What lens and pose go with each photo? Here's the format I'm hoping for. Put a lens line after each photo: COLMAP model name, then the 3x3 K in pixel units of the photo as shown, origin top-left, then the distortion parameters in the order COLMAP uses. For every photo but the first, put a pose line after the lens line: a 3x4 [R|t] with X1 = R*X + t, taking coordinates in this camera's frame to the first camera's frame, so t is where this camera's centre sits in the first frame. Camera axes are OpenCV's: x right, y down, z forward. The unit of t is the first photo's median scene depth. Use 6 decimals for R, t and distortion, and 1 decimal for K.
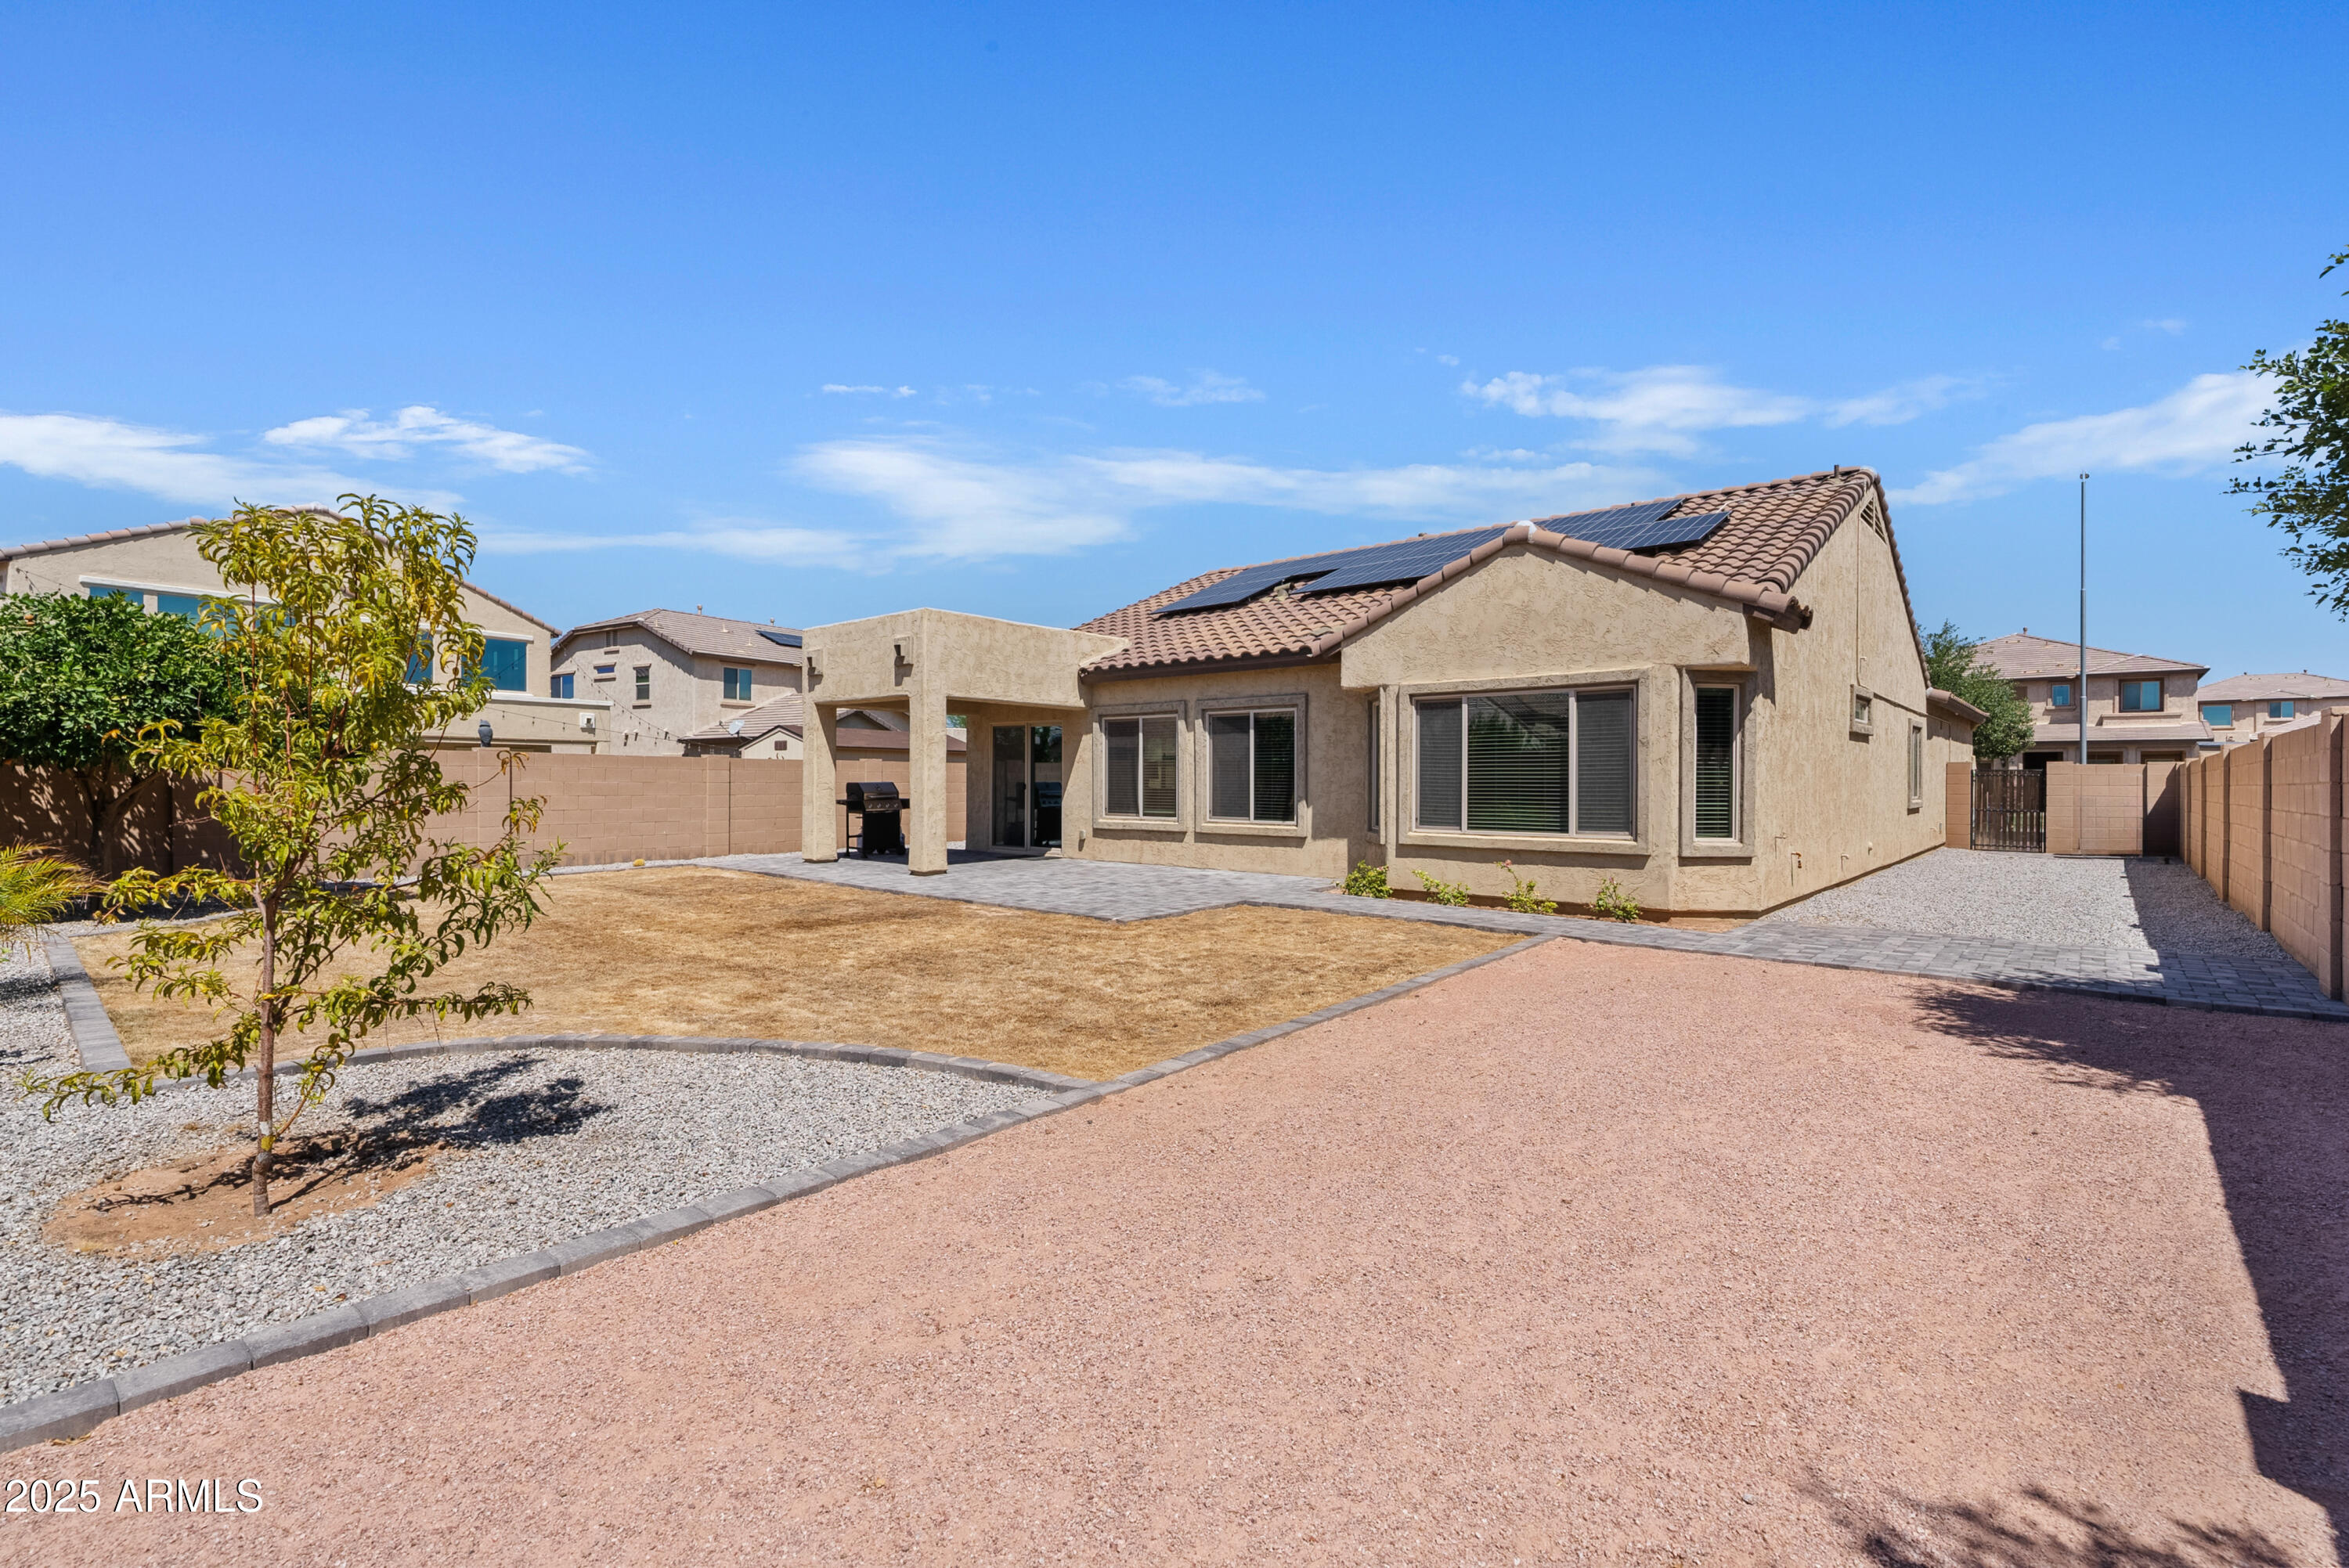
lens RADIAL K [[1056.9, 0, 1168.9], [0, 1056.9, 777.1], [0, 0, 1]] dist [-0.003056, -0.000070]
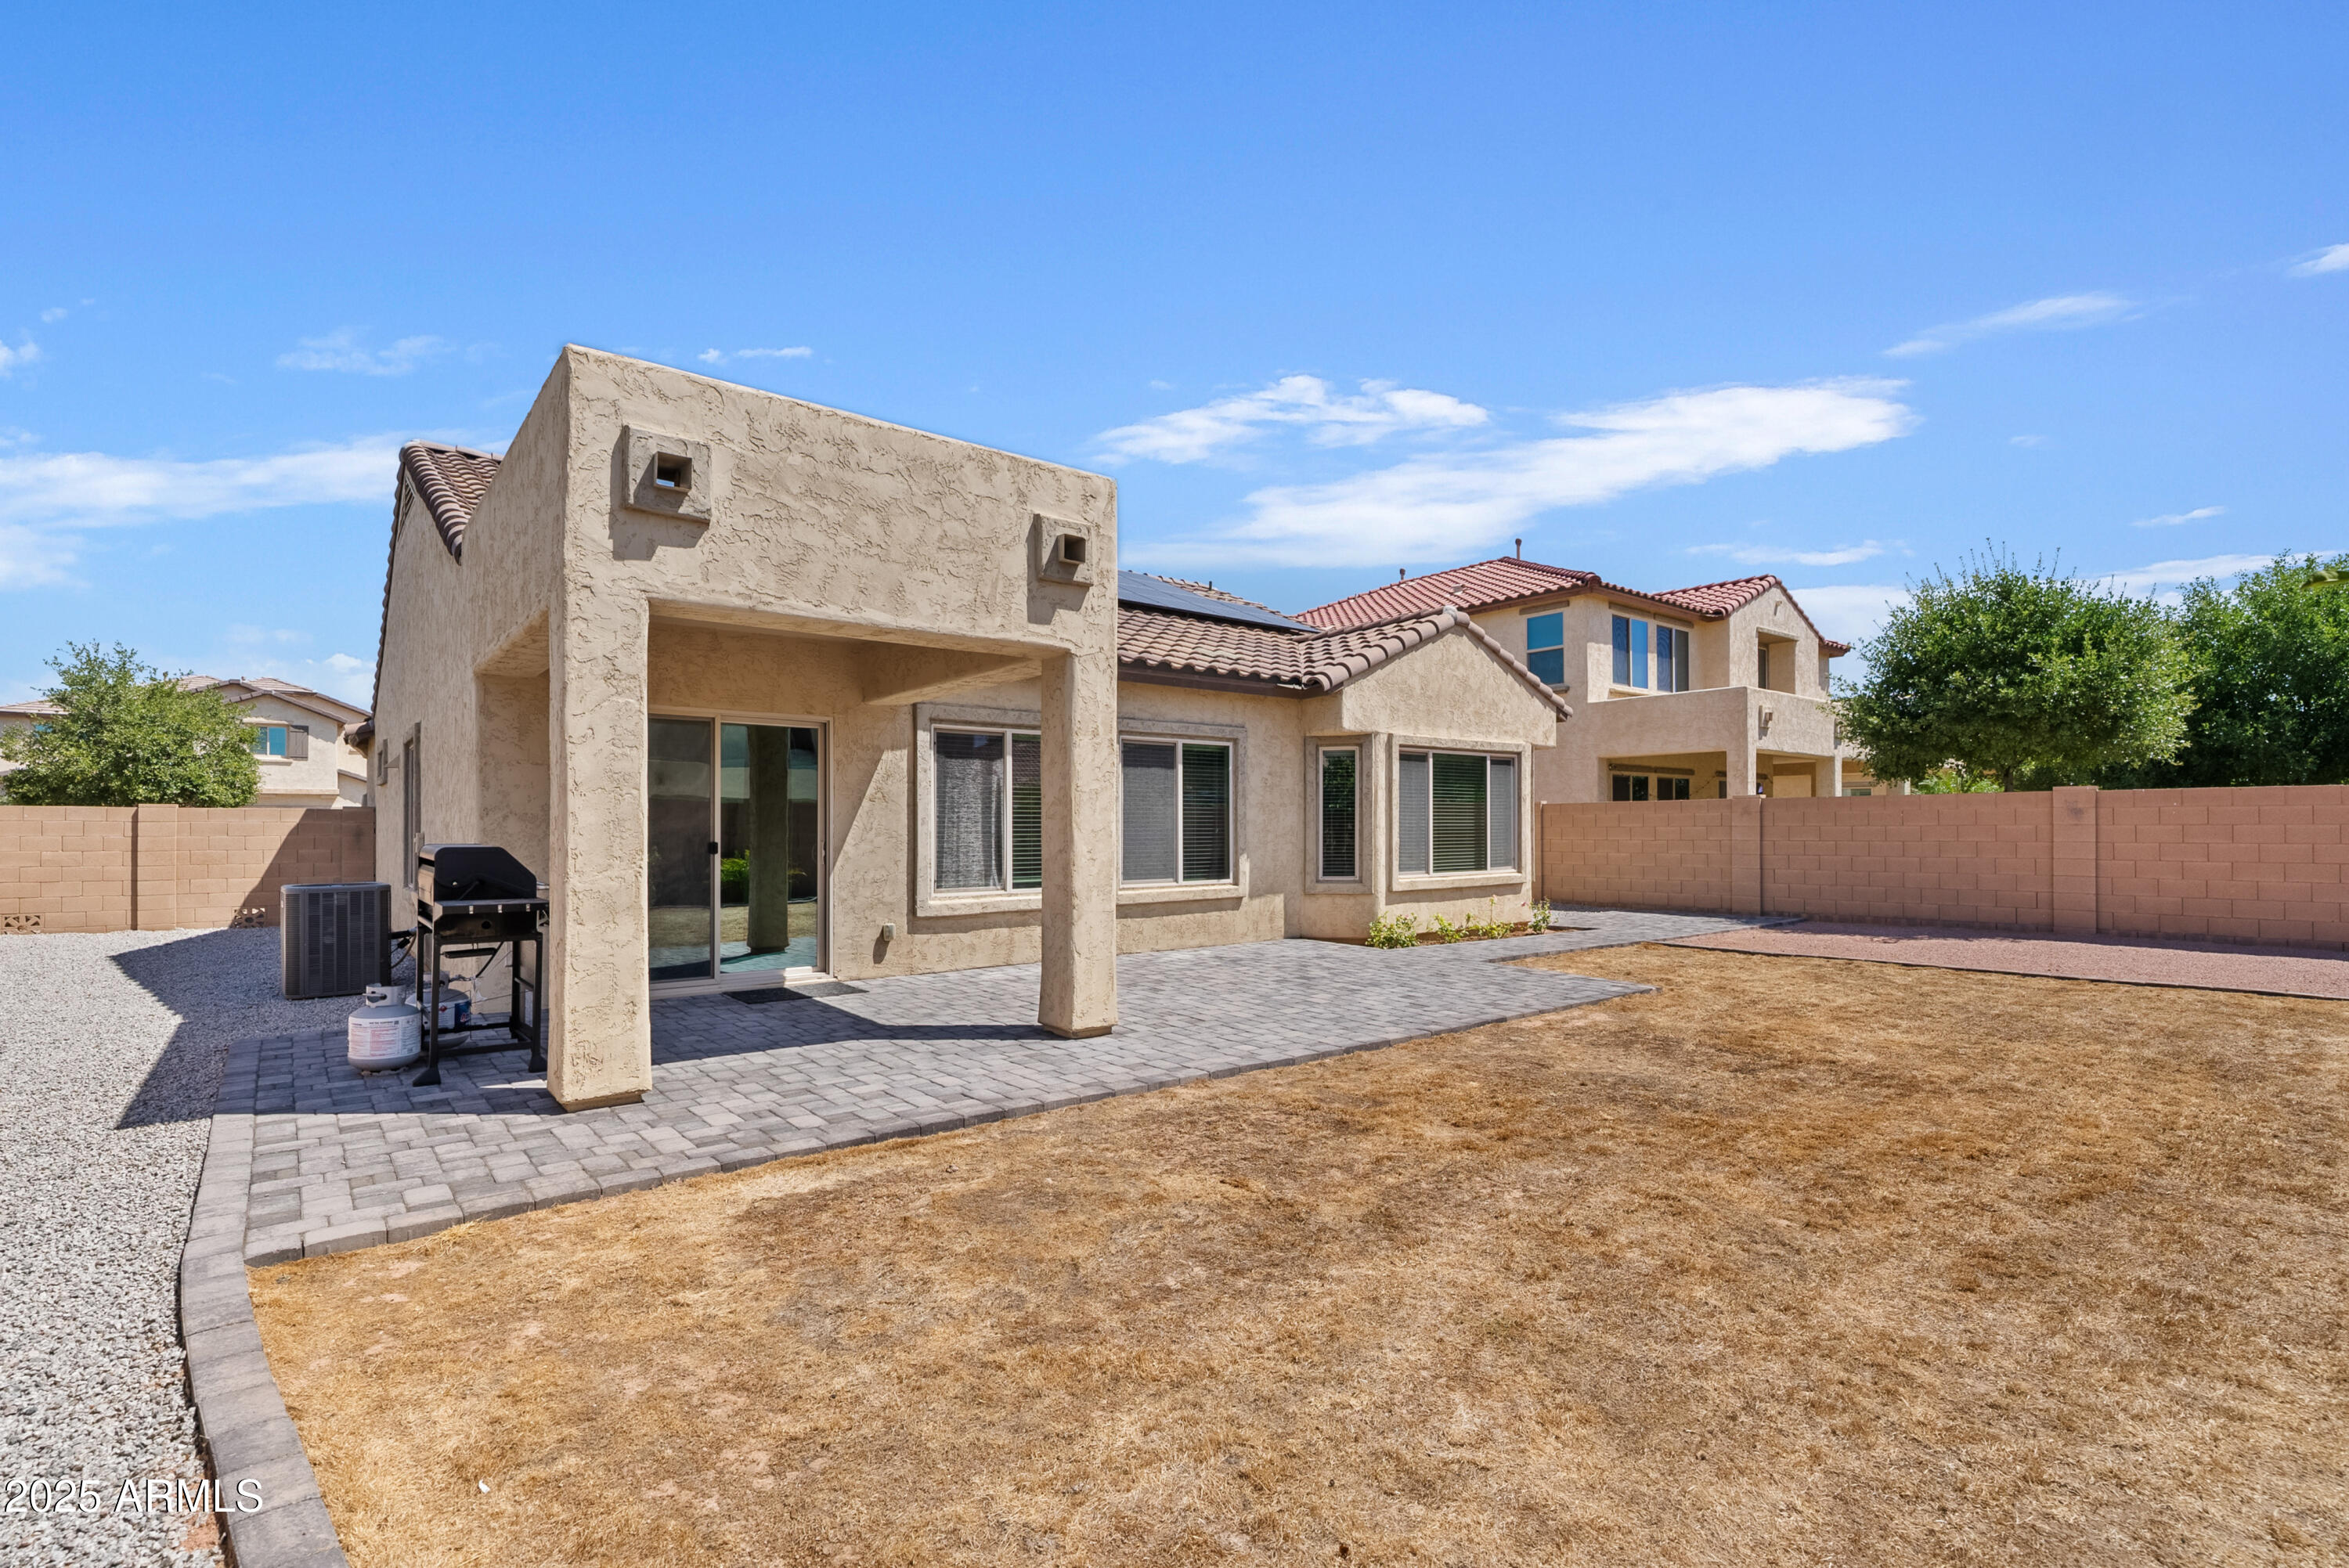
lens RADIAL K [[1072.1, 0, 1174.8], [0, 1072.1, 795.4], [0, 0, 1]] dist [0.001235, 0.000224]
pose [[0.160551, 0.024381, 0.986726, -0.730359], [0.001447, 0.999688, -0.024937, -0.002757], [-0.987026, 0.005431, 0.160466, 0.920207]]
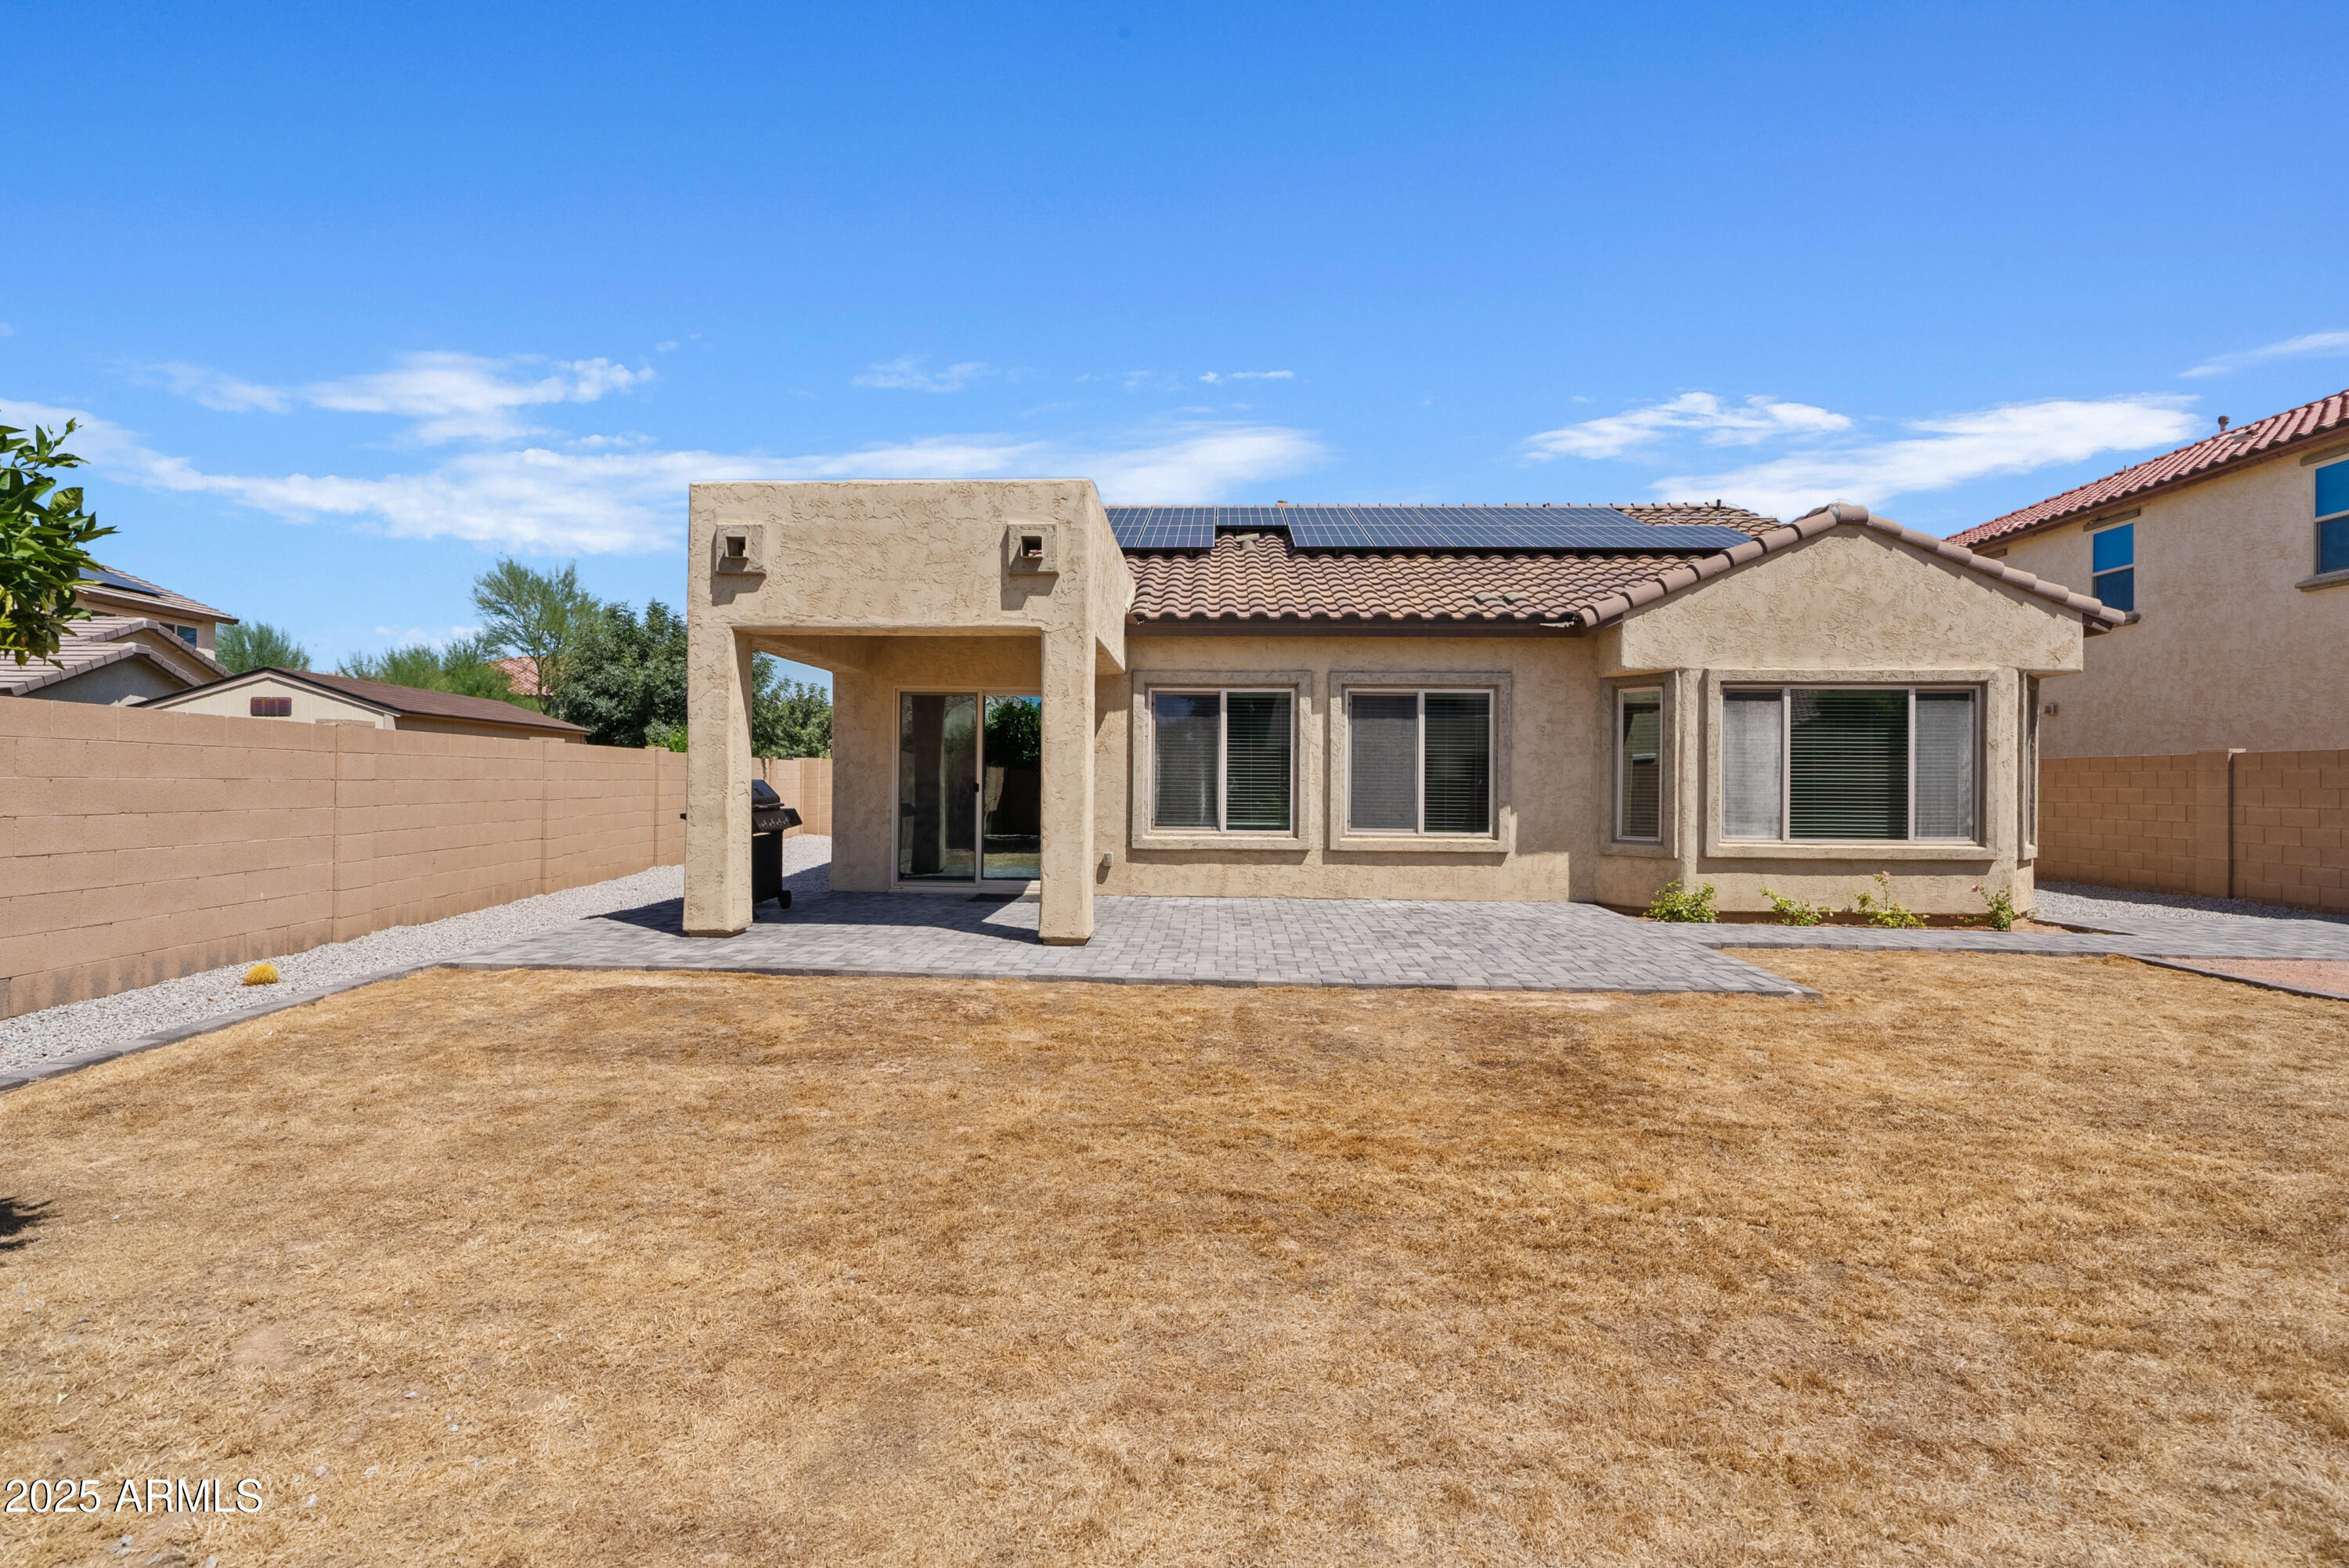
lens RADIAL K [[1070.5, 0, 1176.7], [0, 1070.5, 763.5], [0, 0, 1]] dist [-0.001839, 0.001024]
pose [[0.777977, 0.013376, 0.628151, -0.575055], [-0.007863, 0.999902, -0.011554, 0.001185], [-0.628244, 0.004049, 0.778006, 0.530710]]
